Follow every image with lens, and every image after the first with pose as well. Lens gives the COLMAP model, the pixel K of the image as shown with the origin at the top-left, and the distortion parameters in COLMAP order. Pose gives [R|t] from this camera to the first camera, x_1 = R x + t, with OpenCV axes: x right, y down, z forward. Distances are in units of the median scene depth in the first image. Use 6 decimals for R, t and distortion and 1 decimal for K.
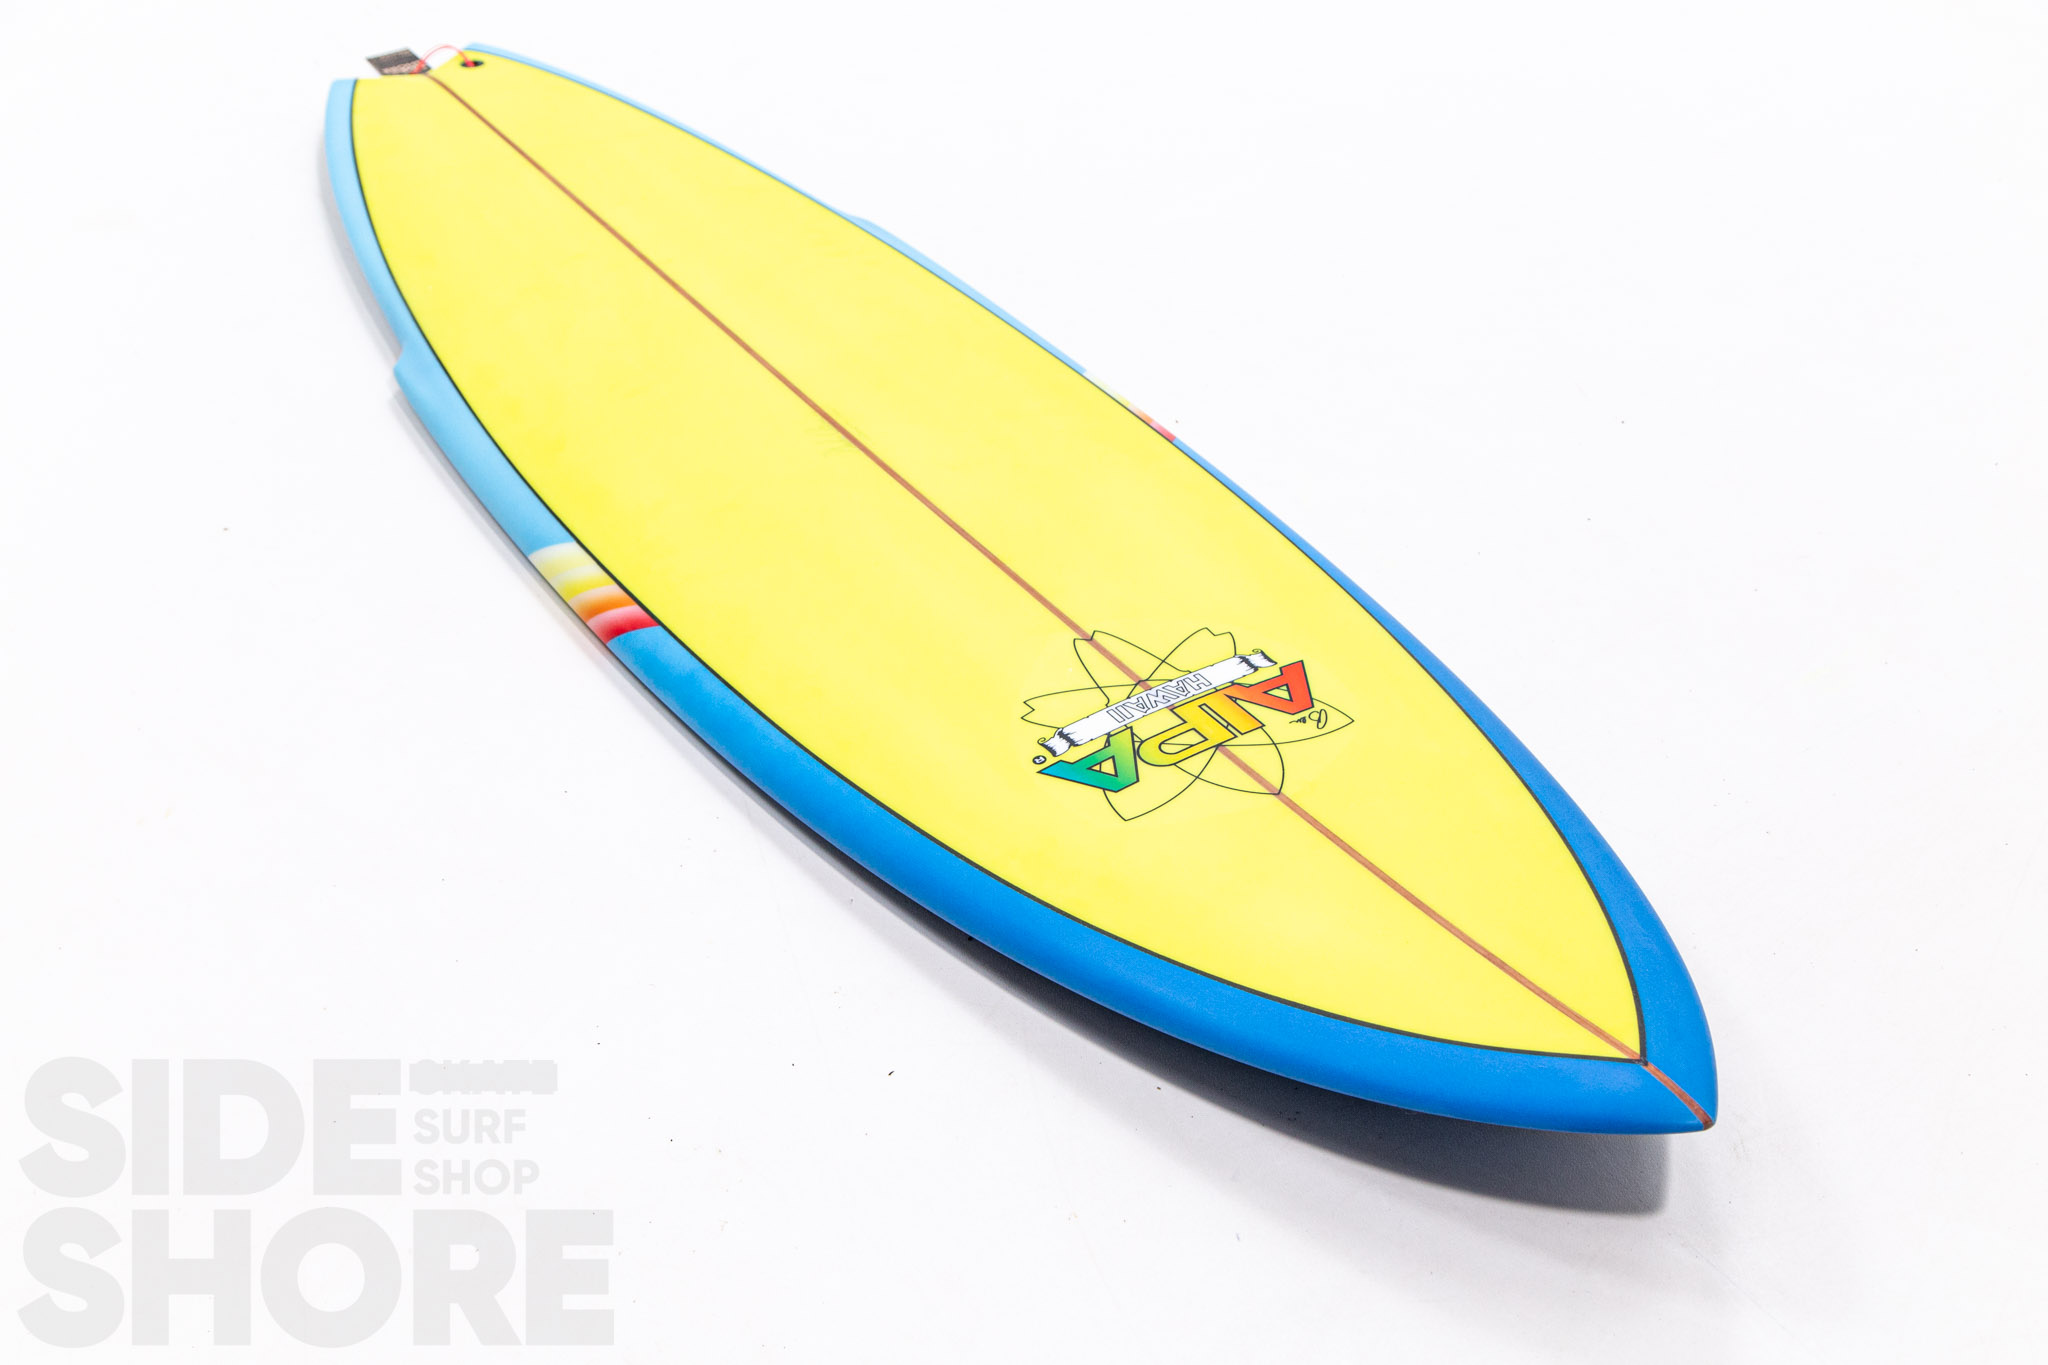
lens RADIAL K [[2671.2, 0, 1024.0], [0, 2671.2, 682.5], [0, 0, 1]] dist [-0.005905, -0.054455]
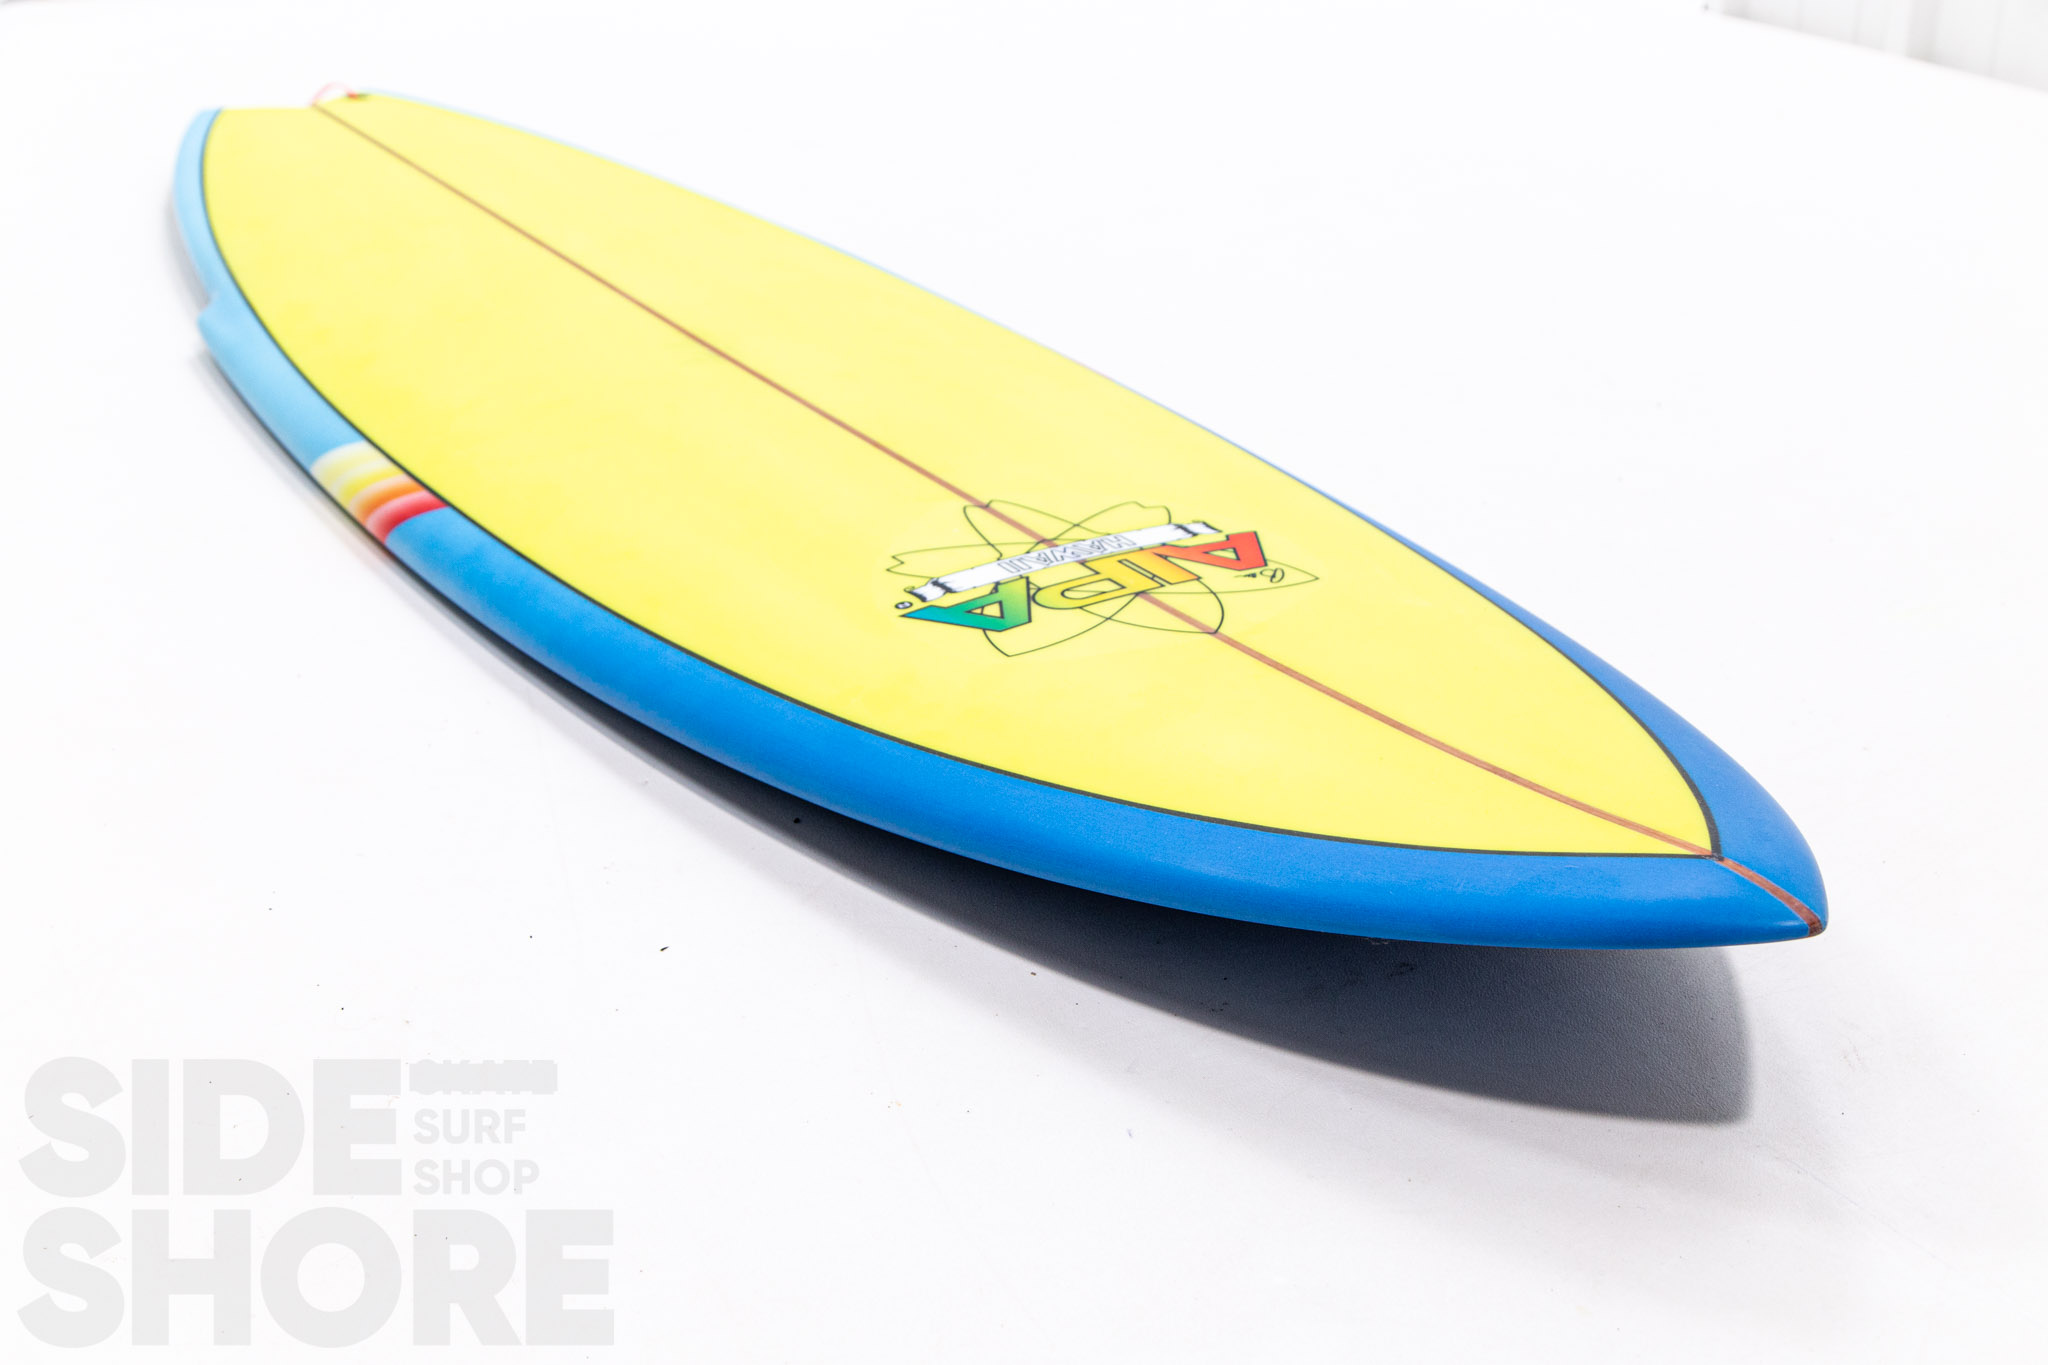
lens RADIAL K [[2671.2, 0, 1024.0], [0, 2671.2, 682.5], [0, 0, 1]] dist [-0.005905, -0.054455]
pose [[0.999358, 0.034609, -0.009274, 0.047568], [-0.035770, 0.978631, -0.202489, 0.202086], [0.002068, 0.202690, 0.979241, 0.259377]]
